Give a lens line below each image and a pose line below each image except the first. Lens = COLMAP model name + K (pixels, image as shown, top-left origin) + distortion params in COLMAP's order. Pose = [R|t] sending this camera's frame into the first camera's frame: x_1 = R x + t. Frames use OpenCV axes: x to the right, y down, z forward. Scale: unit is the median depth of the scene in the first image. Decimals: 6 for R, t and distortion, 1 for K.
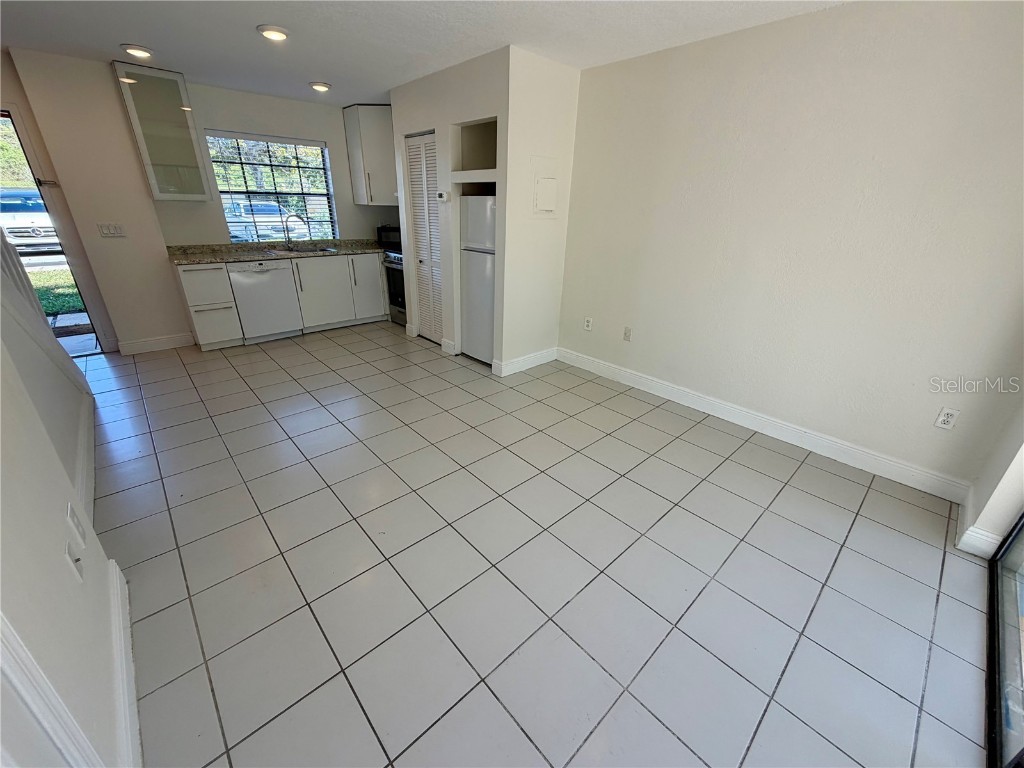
lens RADIAL K [[408.6, 0, 510.7], [0, 408.6, 382.9], [0, 0, 1]] dist [0.002107, -0.000571]
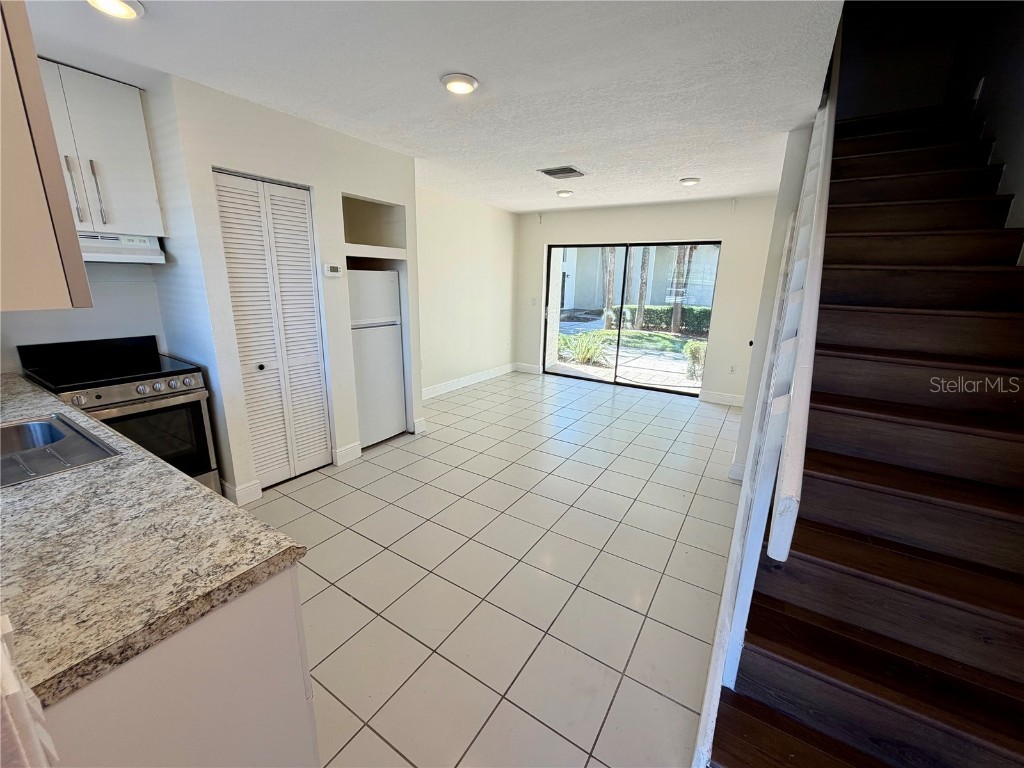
lens RADIAL K [[408.6, 0, 508.0], [0, 408.6, 385.0], [0, 0, 1]] dist [0.002107, -0.000571]
pose [[-0.251697, -0.270315, 0.929289, -0.924739], [0.360435, 0.864945, 0.349222, -0.366925], [-0.898184, 0.422847, -0.120273, 0.776599]]
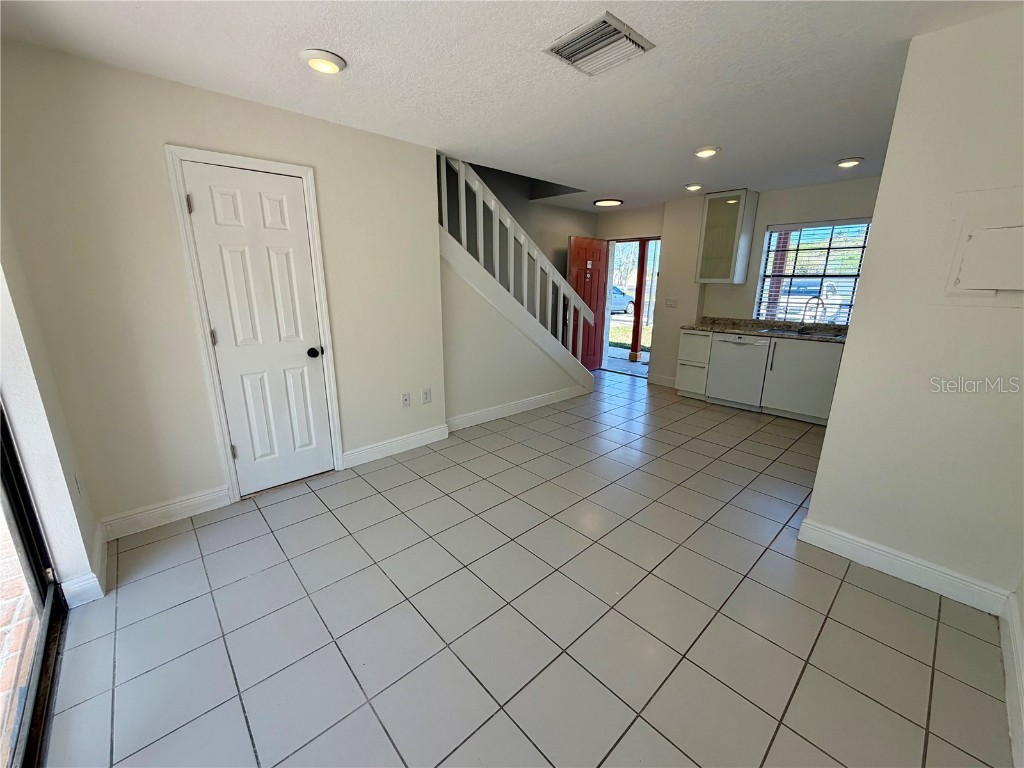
lens RADIAL K [[408.6, 0, 509.4], [0, 408.6, 384.7], [0, 0, 1]] dist [0.002107, -0.000571]
pose [[0.000153, 0.227748, -0.973720, 0.472765], [-0.408532, 0.888771, 0.207814, -0.152555], [0.912744, 0.397764, 0.093178, 0.383306]]
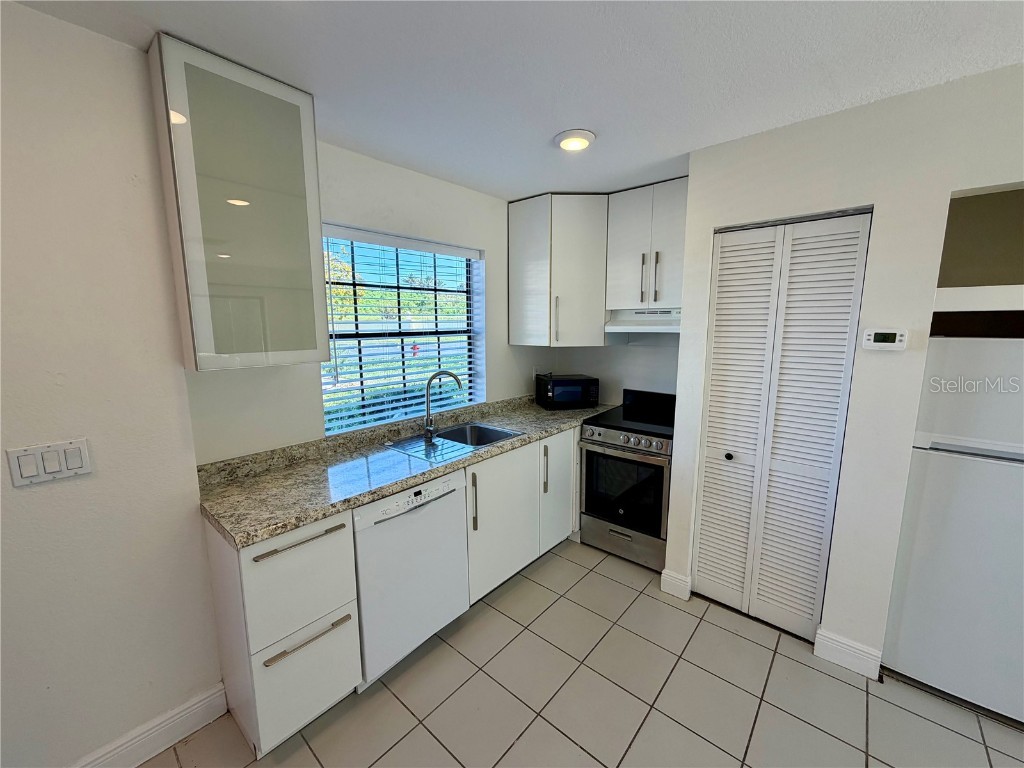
lens RADIAL K [[408.6, 0, 510.8], [0, 408.6, 384.3], [0, 0, 1]] dist [0.002107, -0.000571]
pose [[0.993531, -0.042042, 0.105488, -0.549408], [0.067919, 0.964475, -0.255295, -0.281802], [-0.091007, 0.260808, 0.961091, 0.542793]]
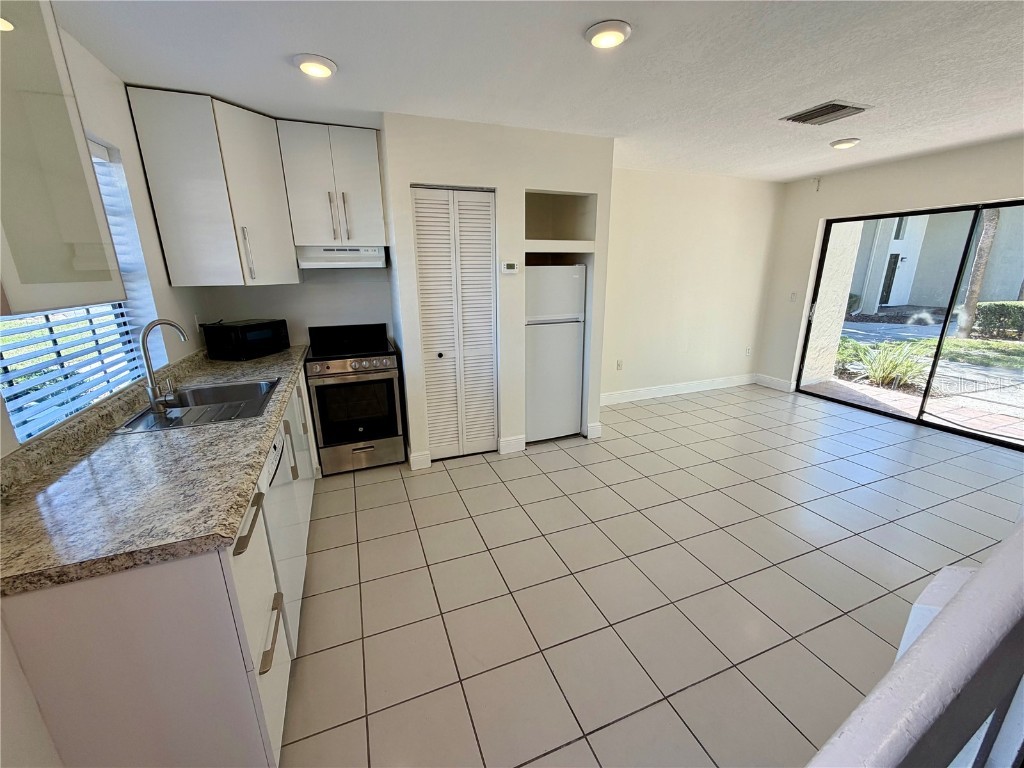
lens RADIAL K [[408.6, 0, 508.5], [0, 408.6, 384.3], [0, 0, 1]] dist [0.002107, -0.000571]
pose [[0.363357, -0.277929, 0.889228, -0.845657], [0.389233, 0.912461, 0.126142, -0.304418], [-0.846445, 0.300283, 0.439728, 0.625755]]
